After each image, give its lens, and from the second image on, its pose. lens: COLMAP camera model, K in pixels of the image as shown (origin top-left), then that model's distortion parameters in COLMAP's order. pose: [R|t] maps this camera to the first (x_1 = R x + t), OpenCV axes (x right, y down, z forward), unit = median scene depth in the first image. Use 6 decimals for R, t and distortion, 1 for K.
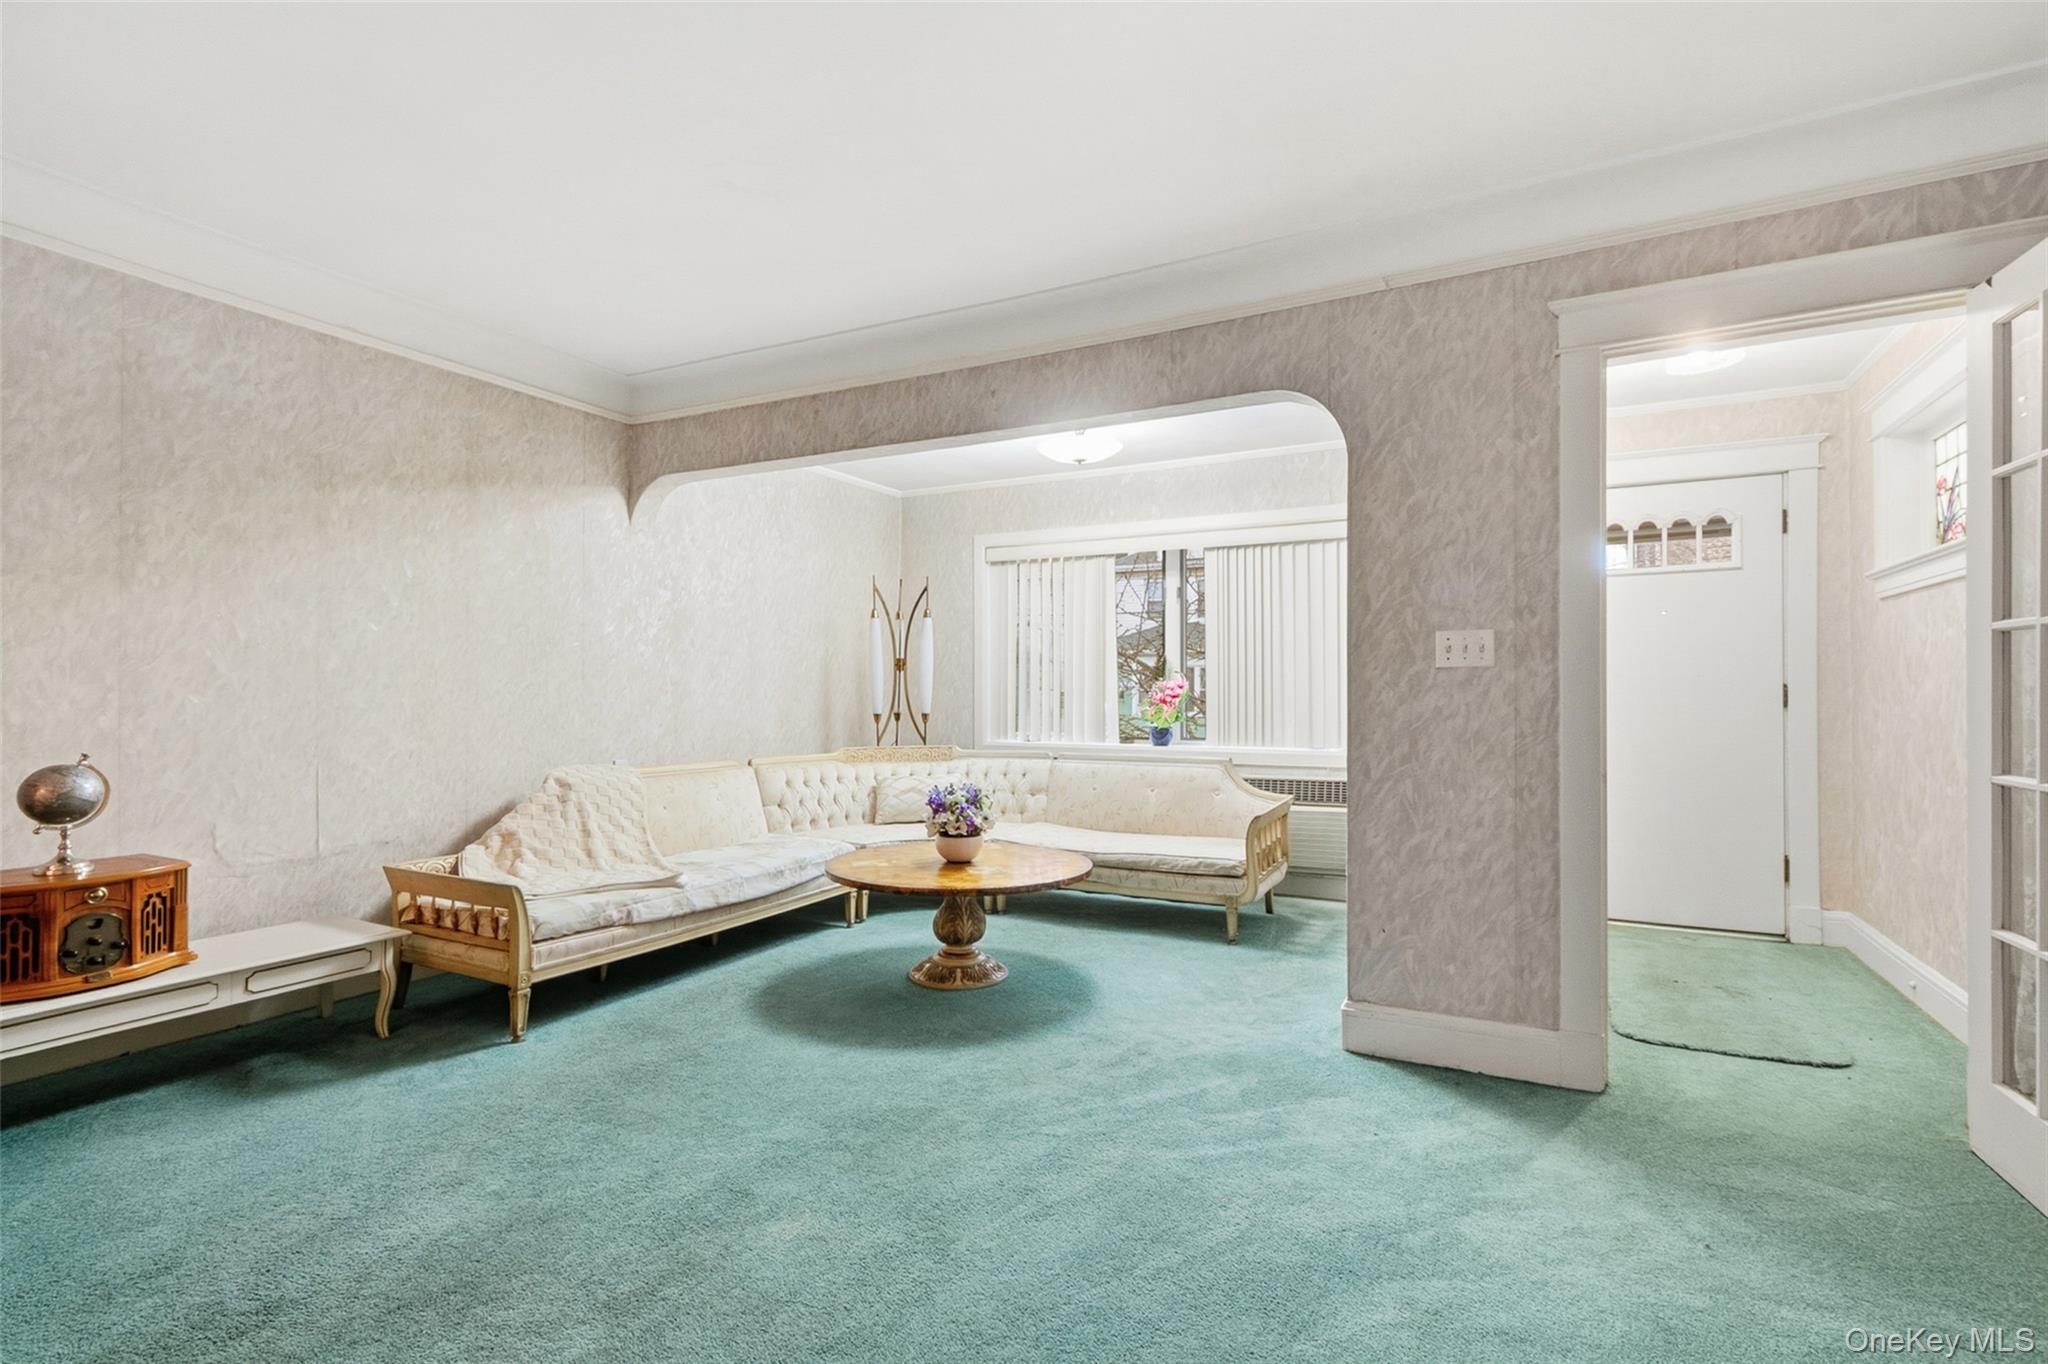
lens RADIAL K [[954.6, 0, 1033.1], [0, 954.6, 692.0], [0, 0, 1]] dist [0.006133, -0.000438]
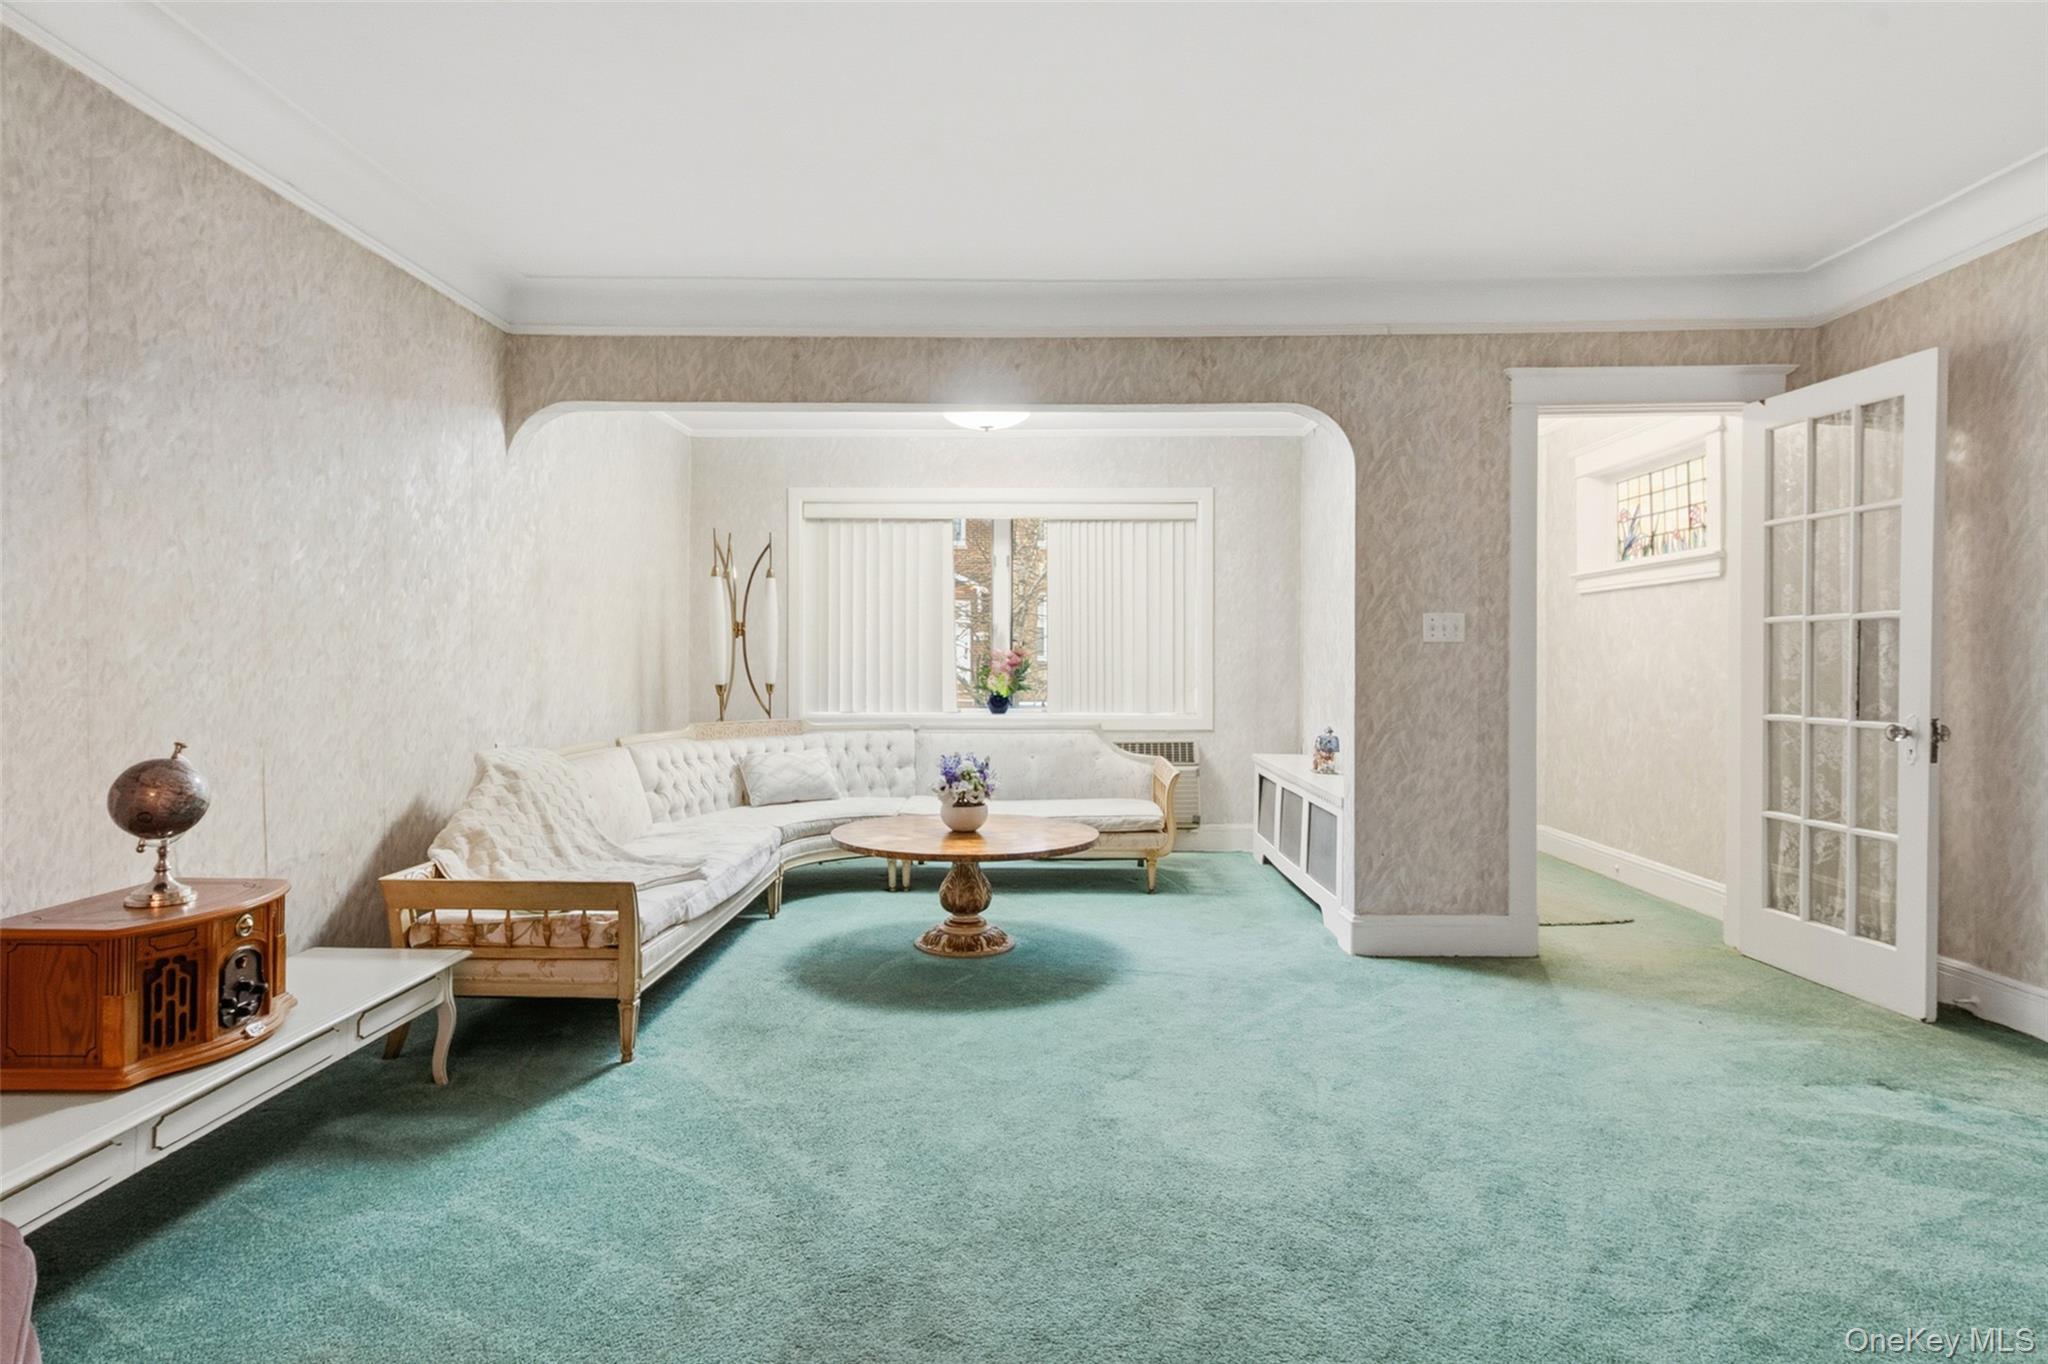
lens RADIAL K [[1074.7, 0, 1022.4], [0, 1074.7, 667.3], [0, 0, 1]] dist [0.001706, -0.000013]
pose [[0.896118, -0.001806, 0.443811, -0.646298], [-0.001580, 0.999972, 0.007260, -0.001501], [-0.443812, -0.007207, 0.896091, -0.036058]]
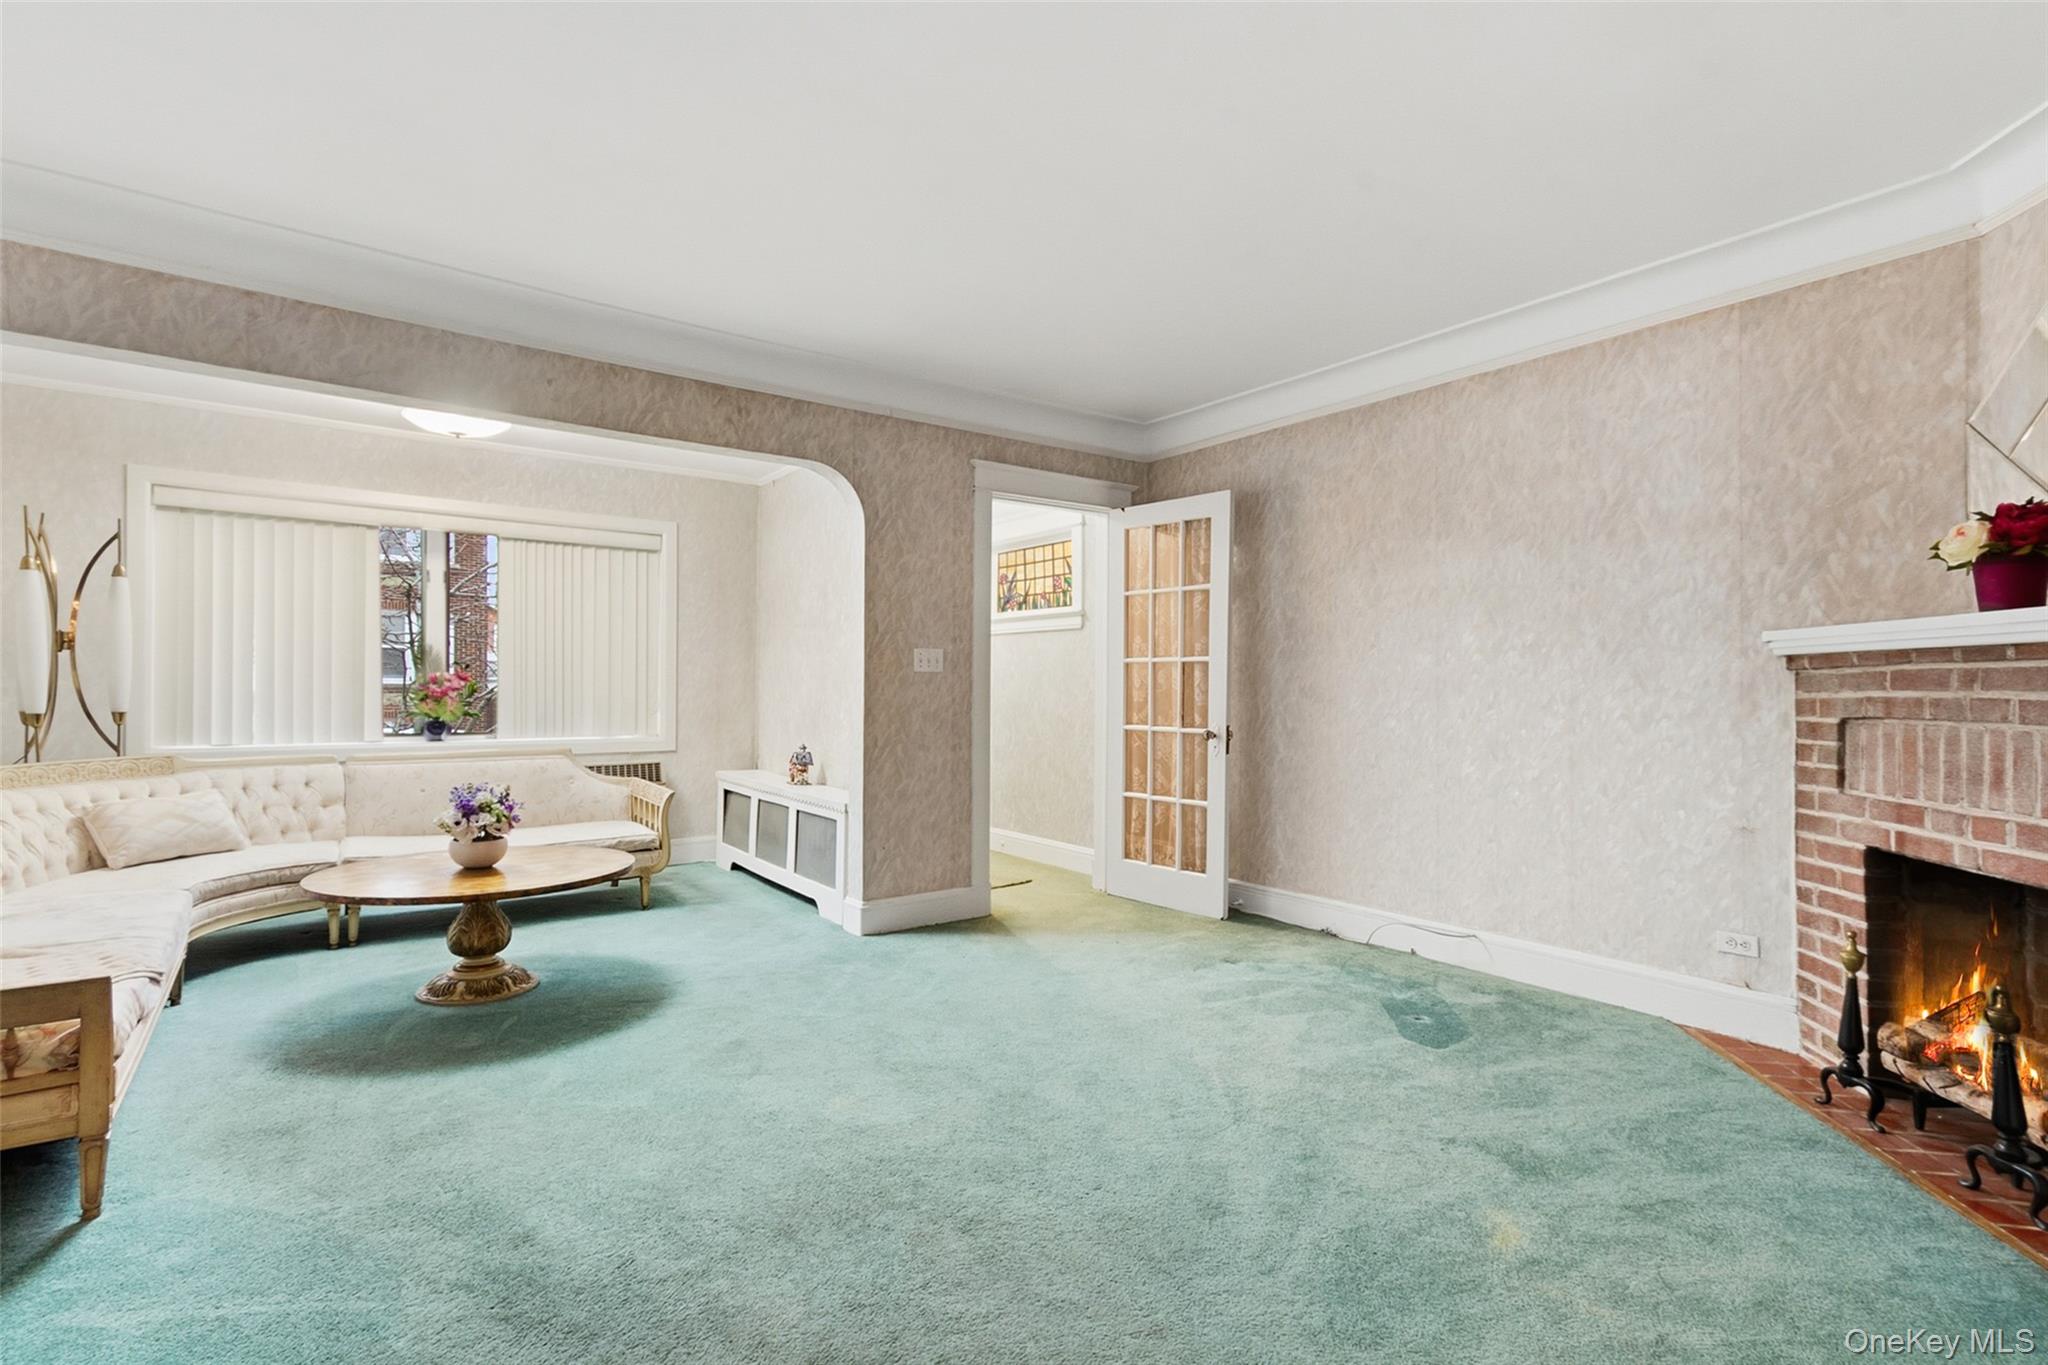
lens RADIAL K [[958.7, 0, 1030.3], [0, 958.7, 690.2], [0, 0, 1]] dist [0.003777, 0.000858]
pose [[0.442013, 0.001003, 0.897008, -0.841453], [-0.008117, 0.999963, 0.002881, -0.001615], [-0.896972, -0.008555, 0.442005, 0.135557]]
